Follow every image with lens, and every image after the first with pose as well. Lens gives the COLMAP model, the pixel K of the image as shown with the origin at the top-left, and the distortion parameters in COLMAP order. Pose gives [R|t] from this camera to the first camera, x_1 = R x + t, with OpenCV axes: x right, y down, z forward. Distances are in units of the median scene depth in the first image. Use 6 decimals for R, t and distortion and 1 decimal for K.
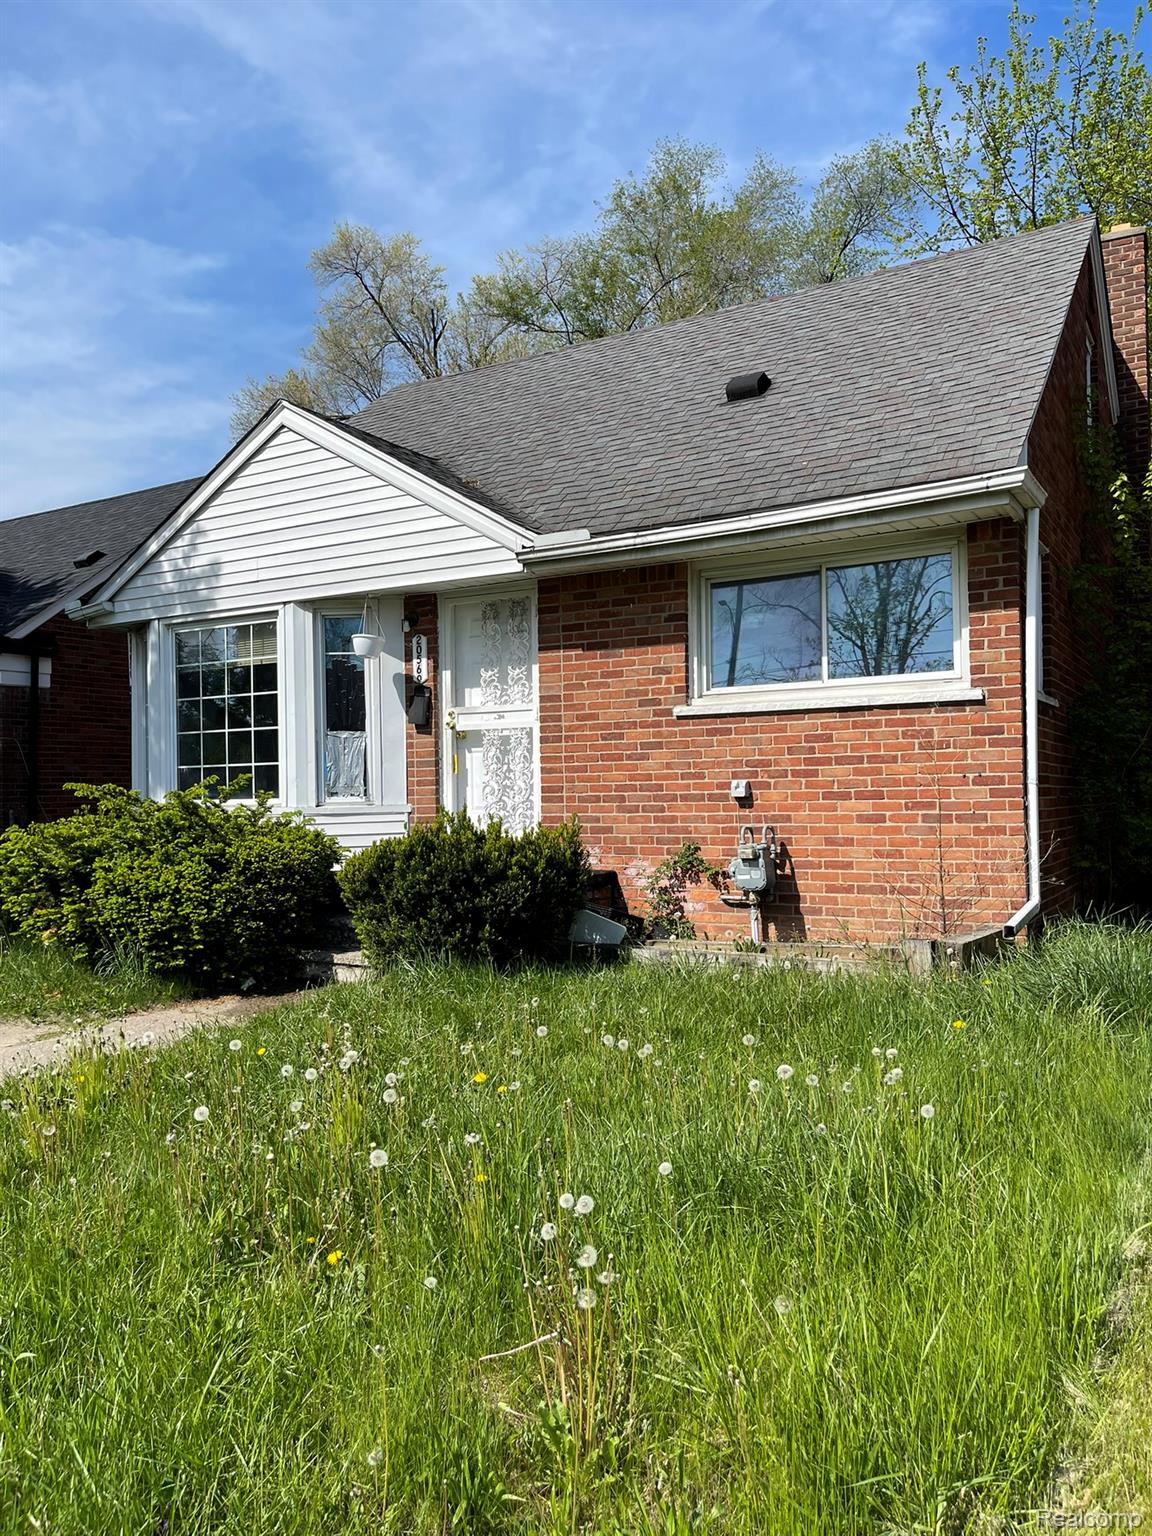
lens RADIAL K [[1168.9, 0, 567.8], [0, 1168.9, 778.3], [0, 0, 1]] dist [0.033903, 0.004444]
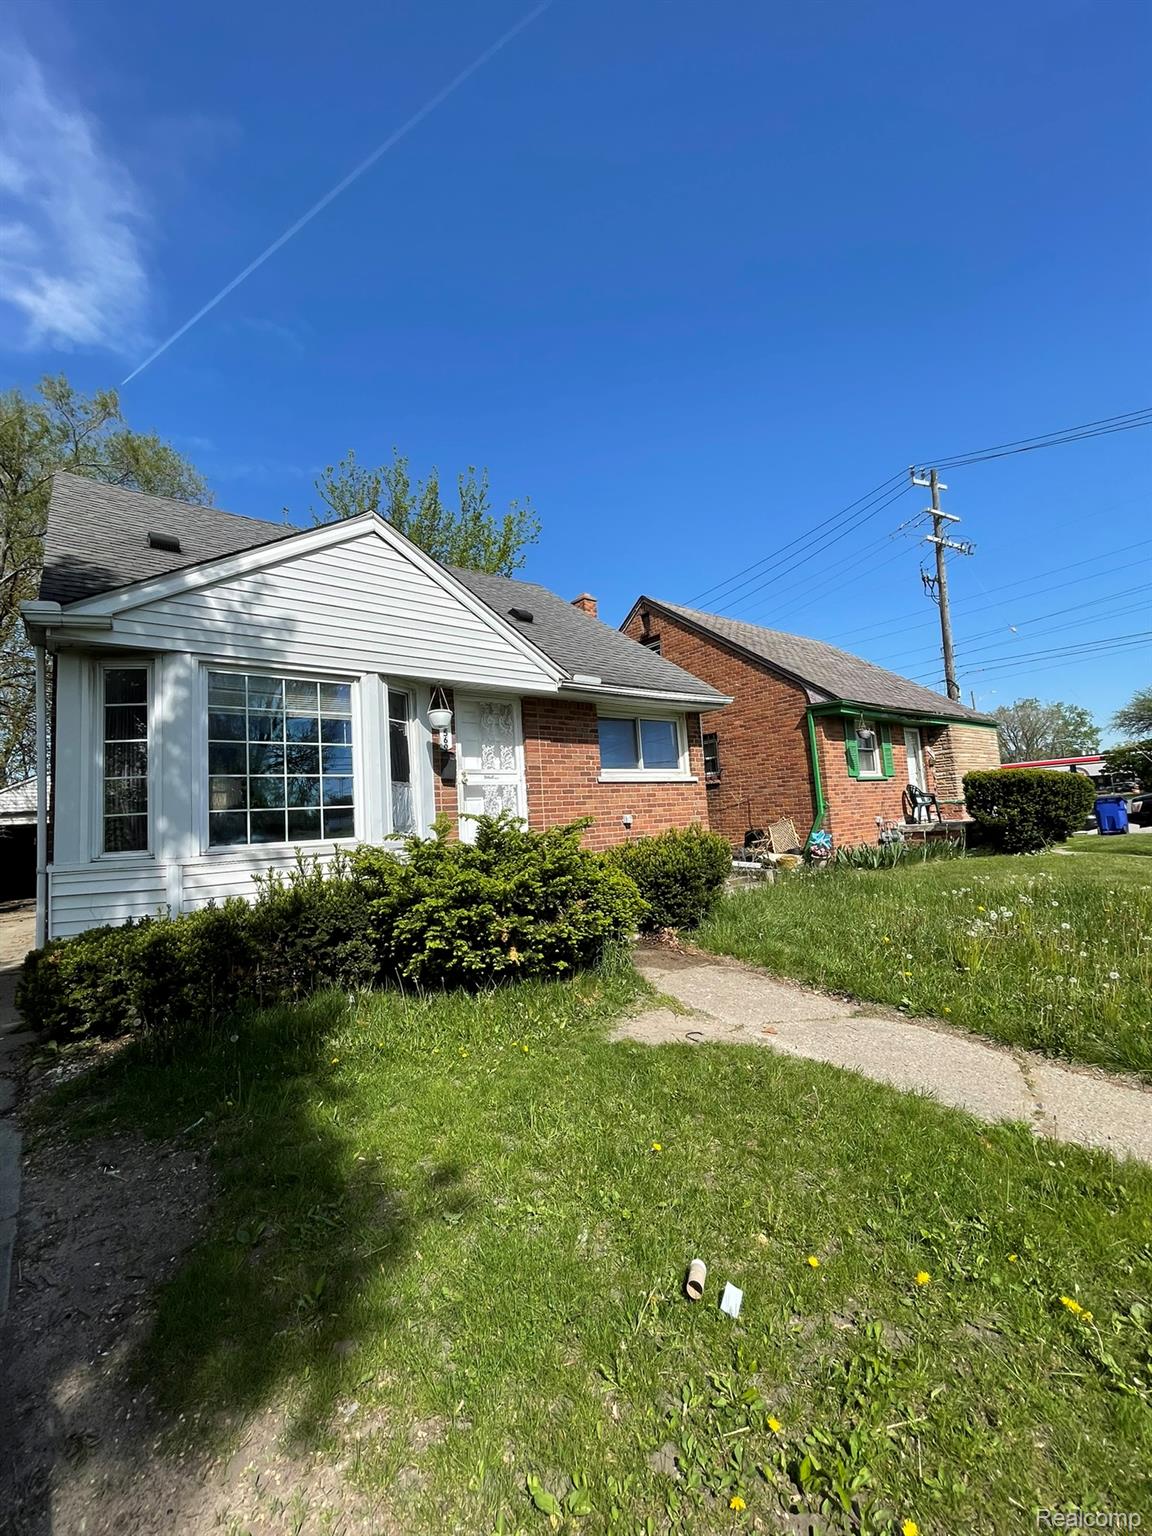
lens RADIAL K [[618.3, 0, 567.7], [0, 618.3, 768.9], [0, 0, 1]] dist [-0.002960, 0.000755]
pose [[0.358231, 0.075071, 0.930610, -0.774864], [0.040598, 0.994567, -0.095859, 0.018055], [-0.932750, 0.072121, 0.353237, 0.615670]]
